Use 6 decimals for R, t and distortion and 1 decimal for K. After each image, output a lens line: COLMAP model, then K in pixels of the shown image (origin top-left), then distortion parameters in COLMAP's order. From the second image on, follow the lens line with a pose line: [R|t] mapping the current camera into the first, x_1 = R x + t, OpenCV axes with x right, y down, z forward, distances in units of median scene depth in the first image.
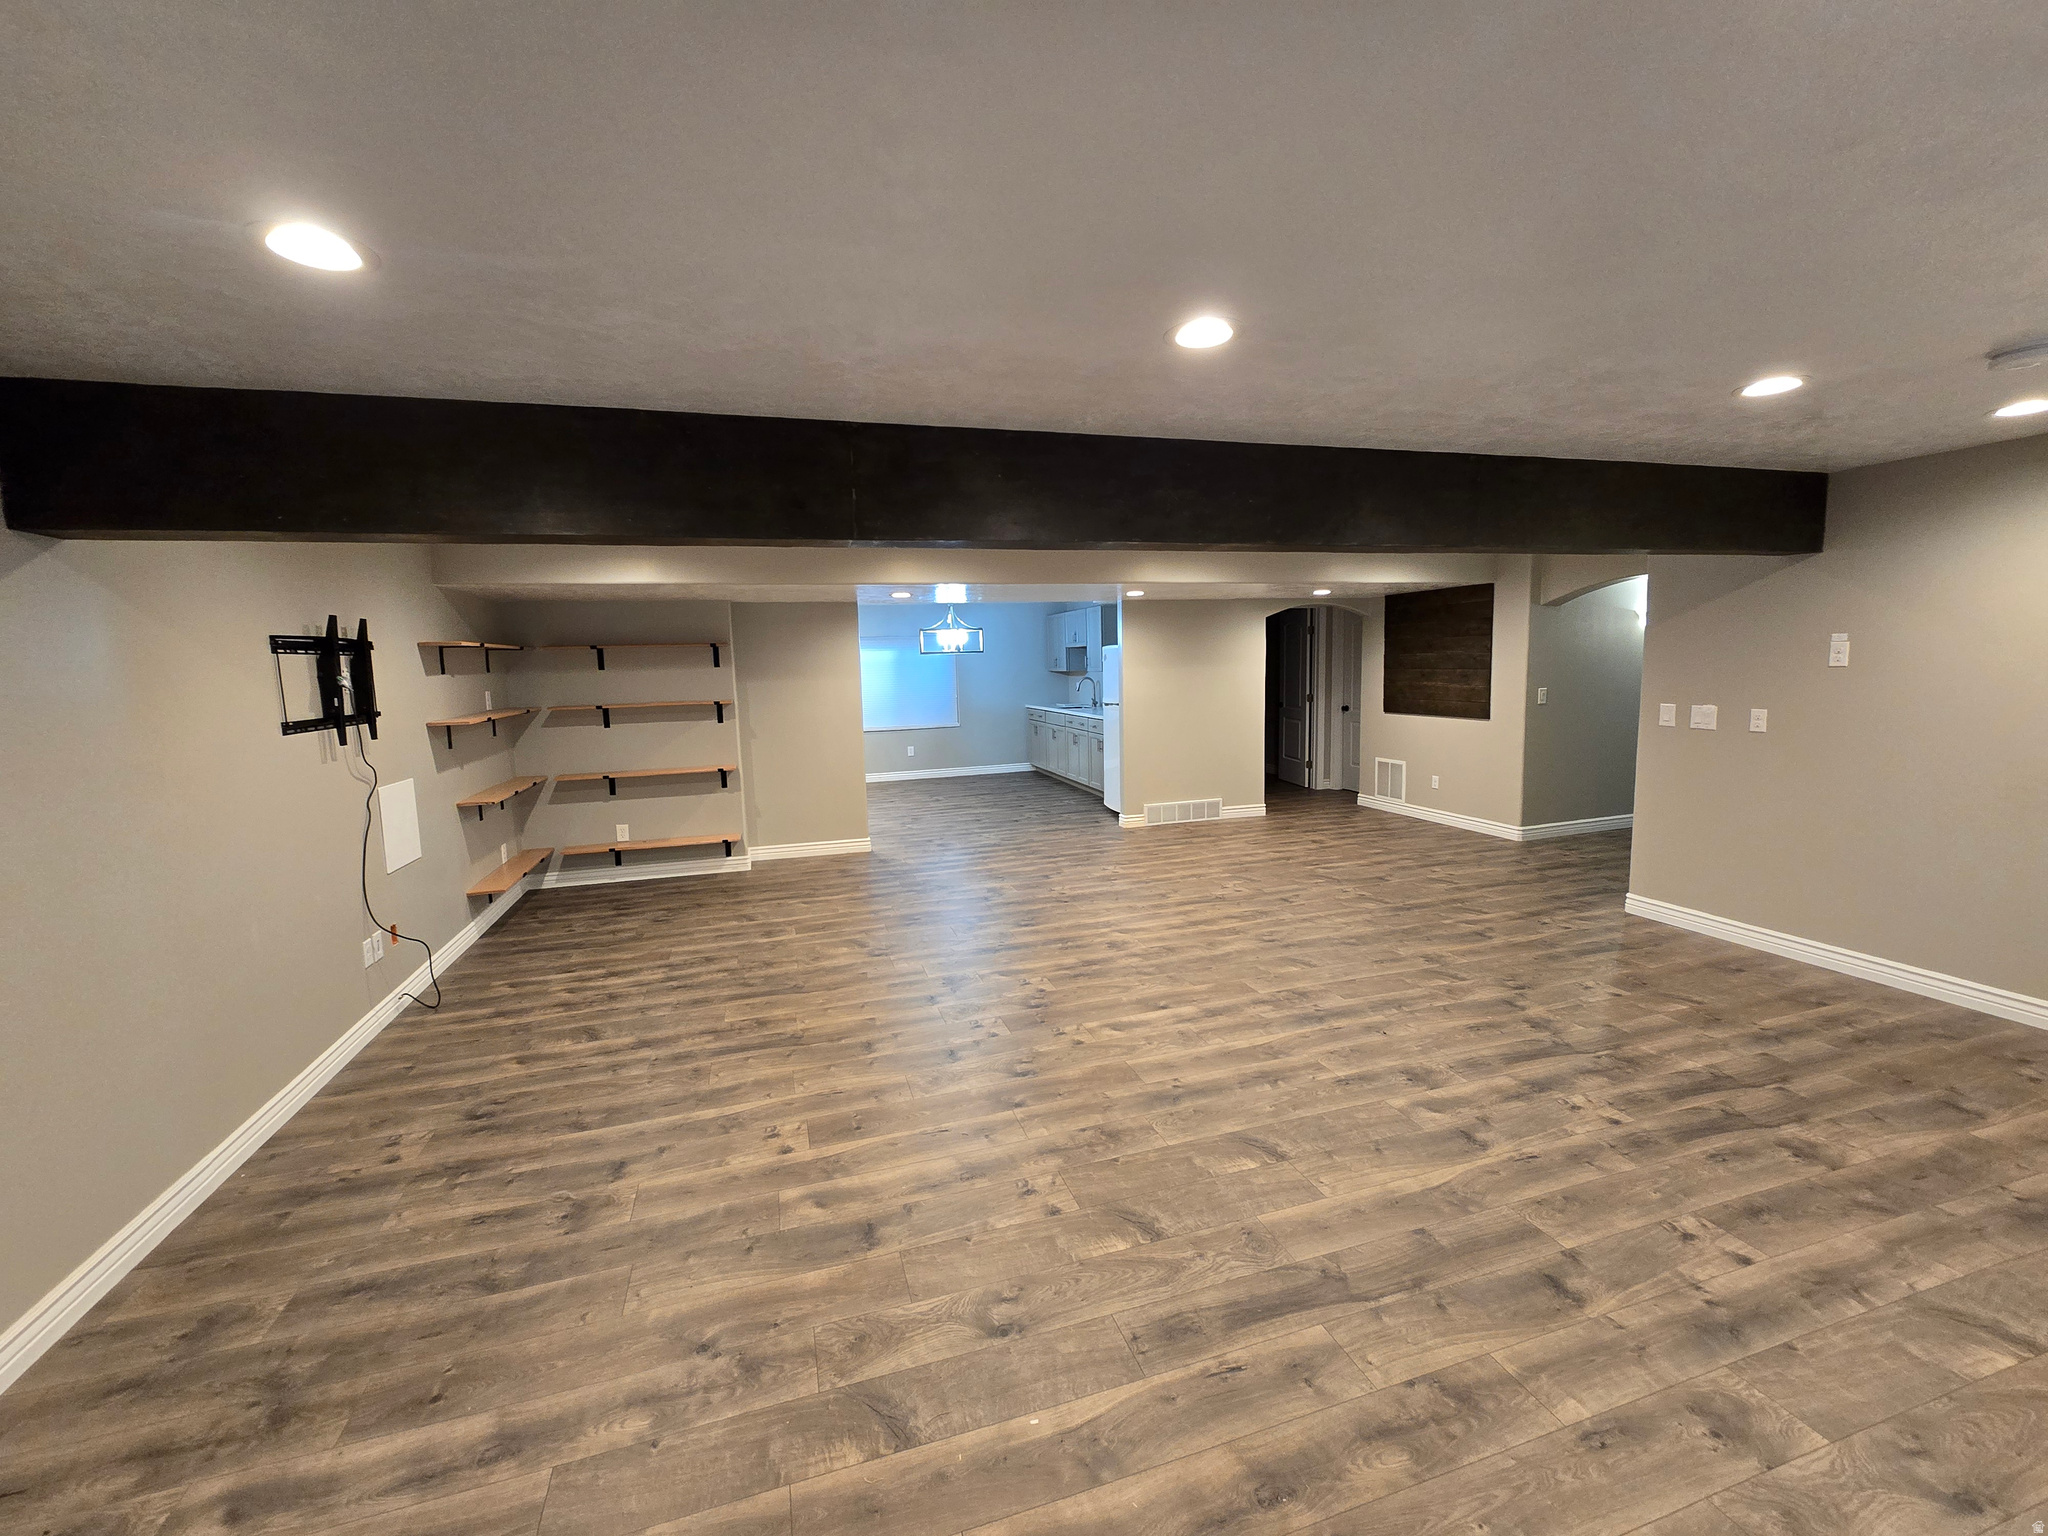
lens RADIAL K [[837.0, 0, 1013.6], [0, 837.0, 757.5], [0, 0, 1]] dist [-0.001960, 0.000012]
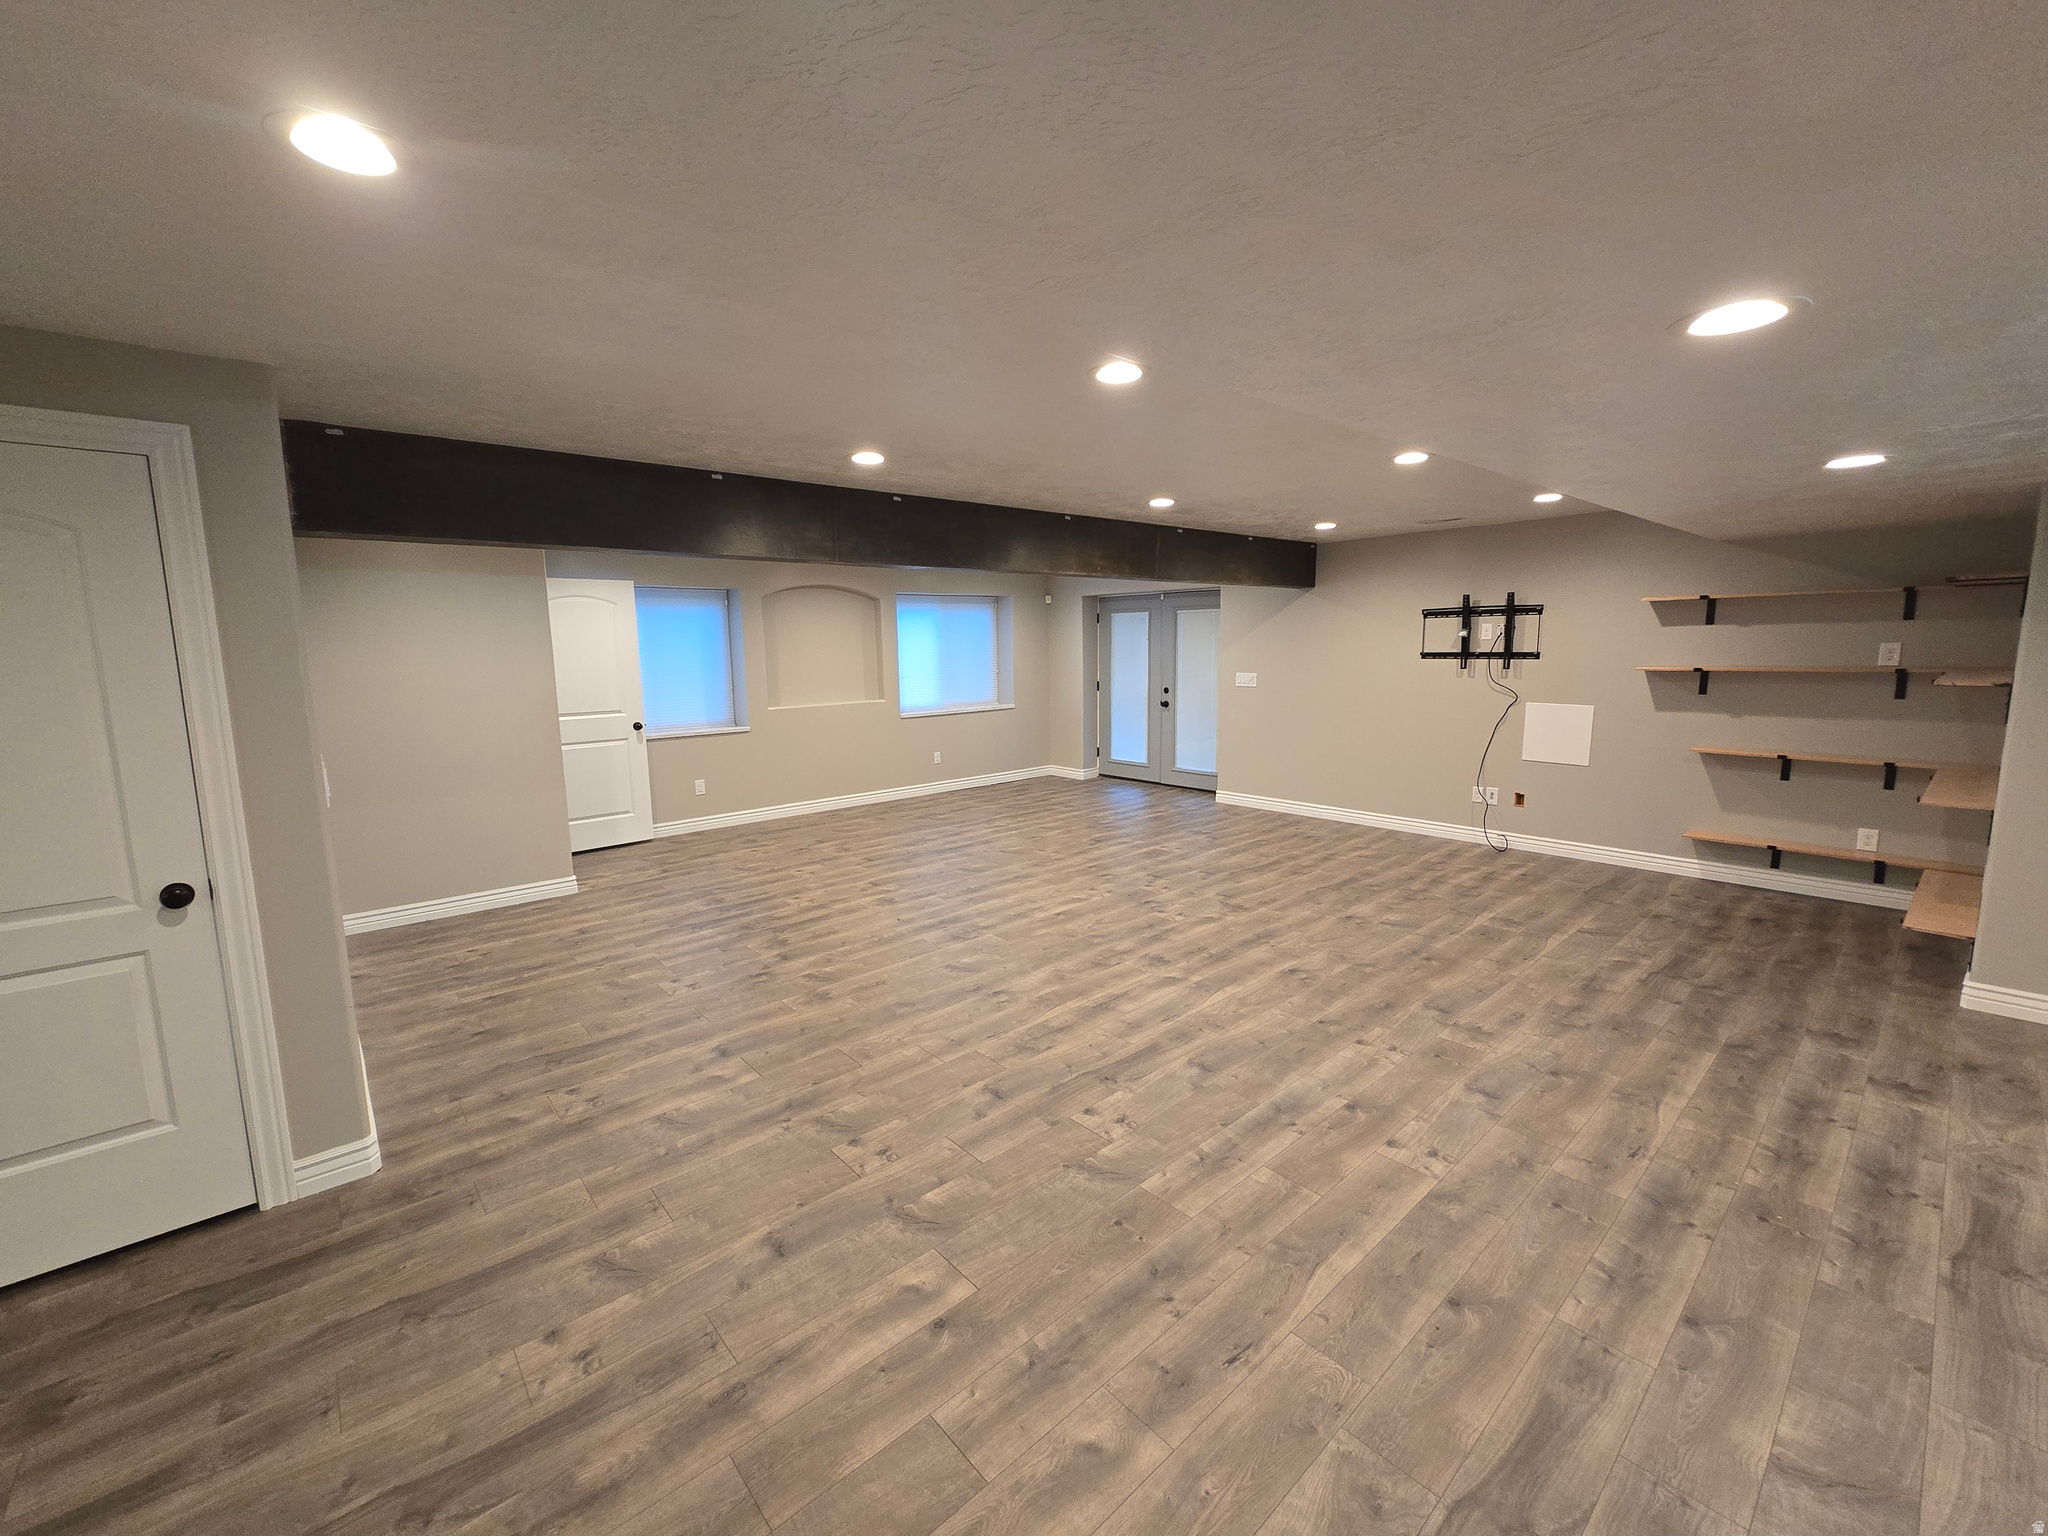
lens RADIAL K [[835.0, 0, 1021.7], [0, 835.0, 759.0], [0, 0, 1]] dist [-0.002824, -0.000319]
pose [[-0.907595, 0.102708, -0.407091, 0.755032], [-0.004460, 0.967203, 0.253966, -0.264647], [0.419824, 0.232314, -0.877370, 2.125184]]
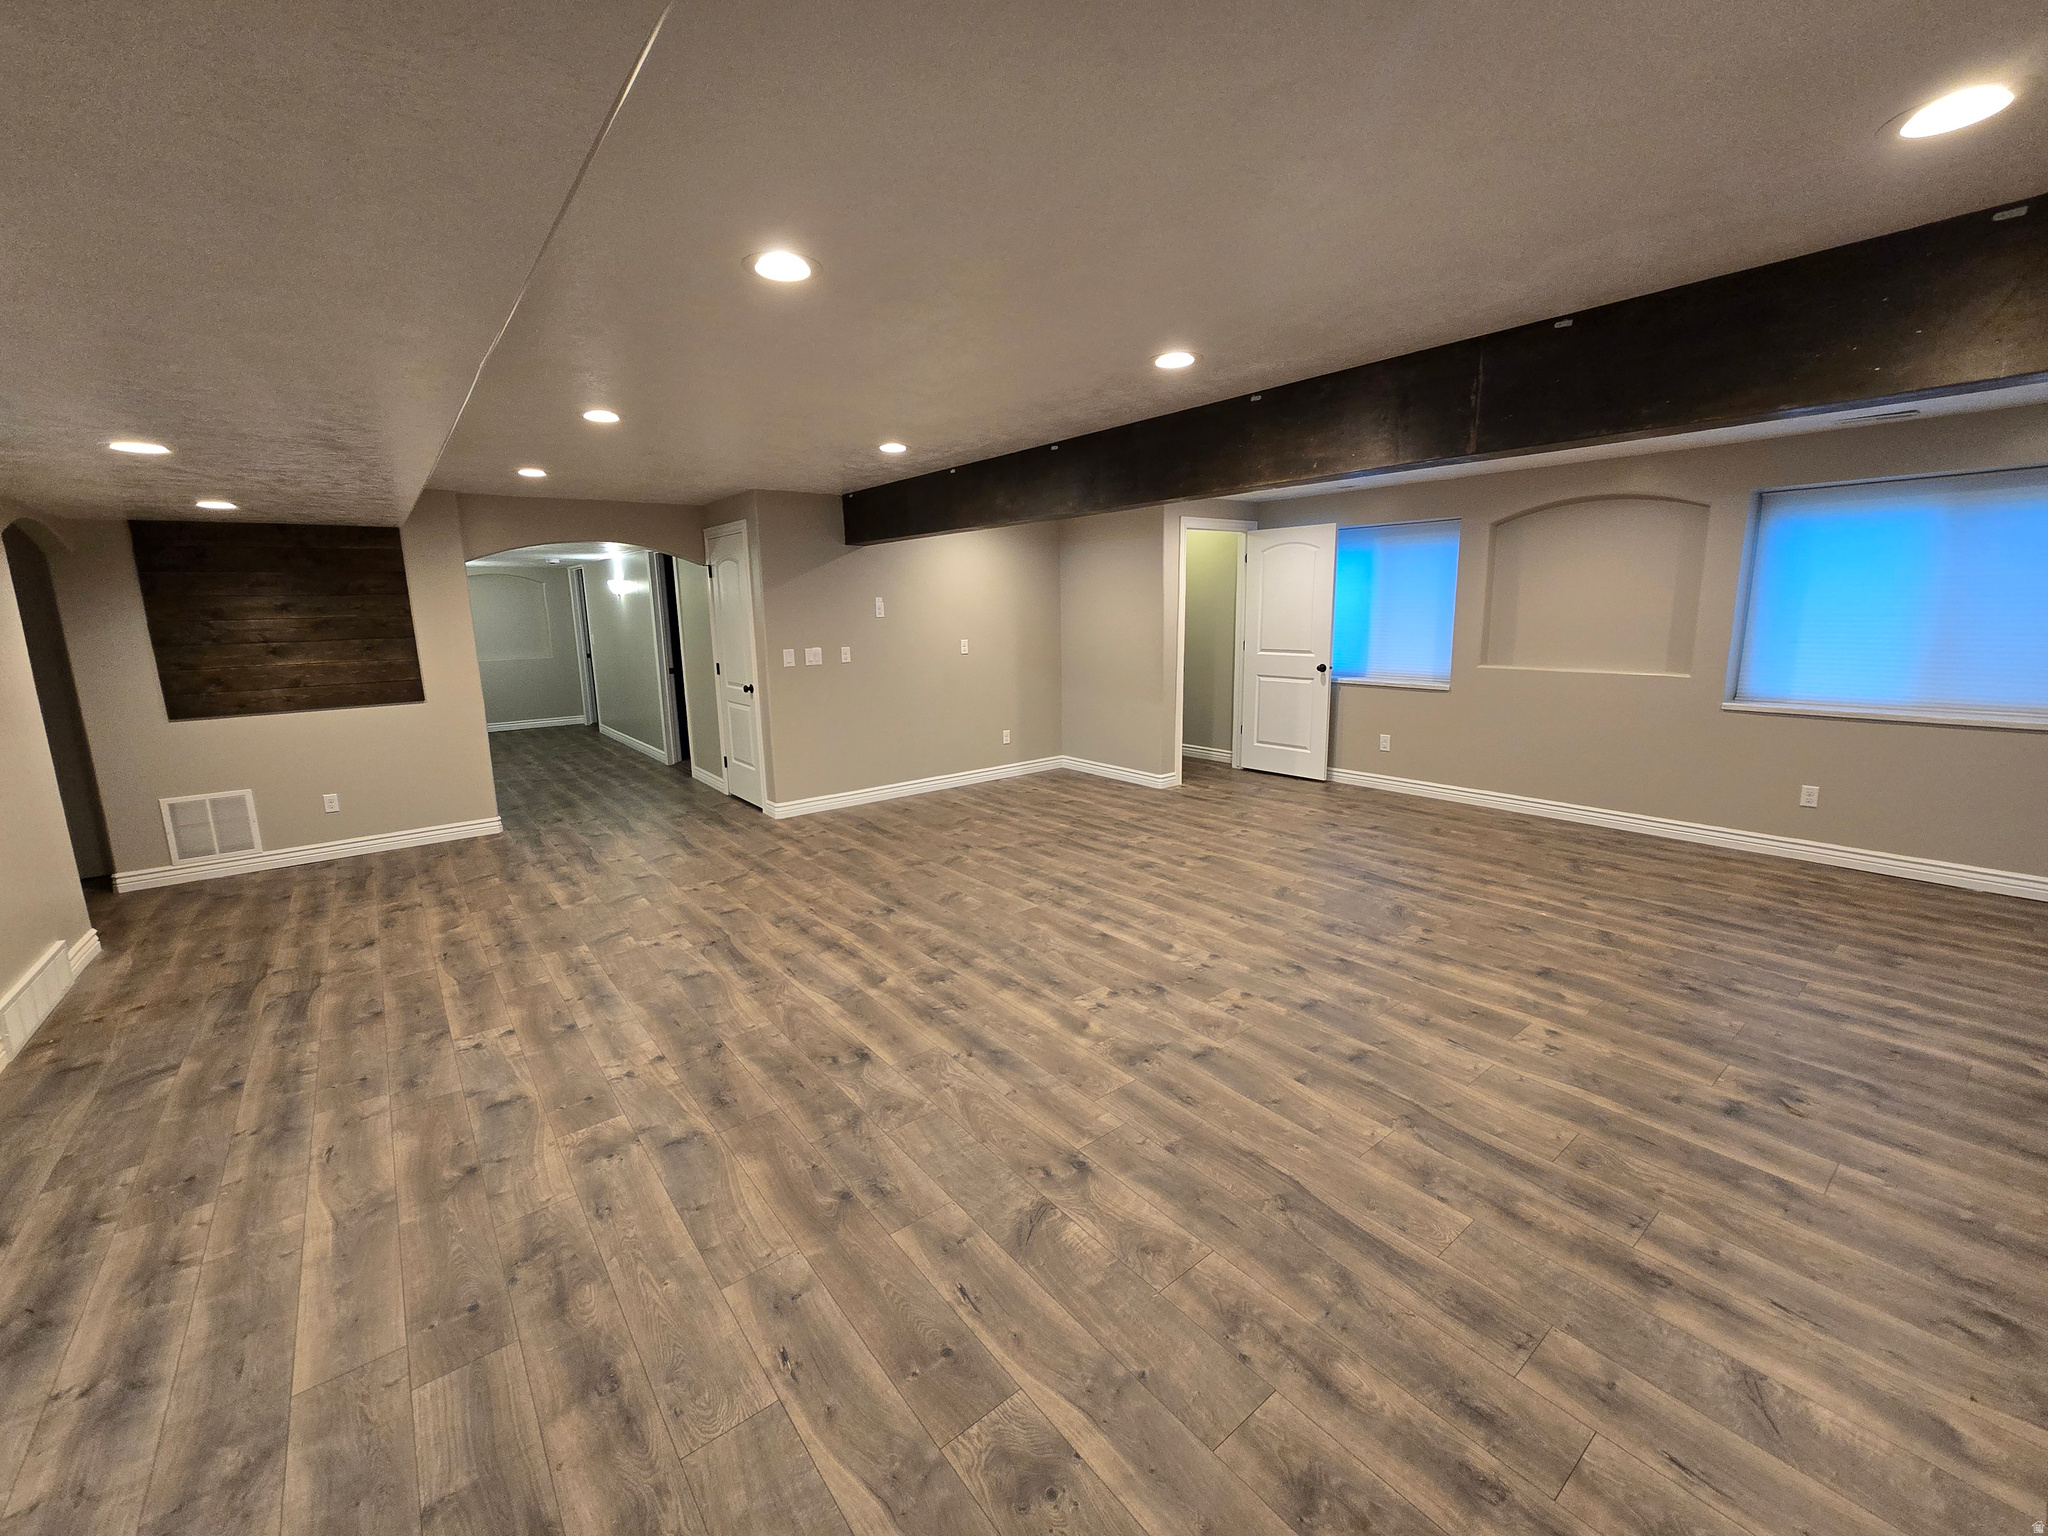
lens RADIAL K [[837.0, 0, 1013.6], [0, 837.0, 757.5], [0, 0, 1]] dist [-0.001960, 0.000012]
pose [[-0.360327, -0.133606, 0.923208, -0.733307], [0.139471, 0.970849, 0.194936, -0.135930], [-0.922341, 0.199002, -0.331189, 1.458779]]
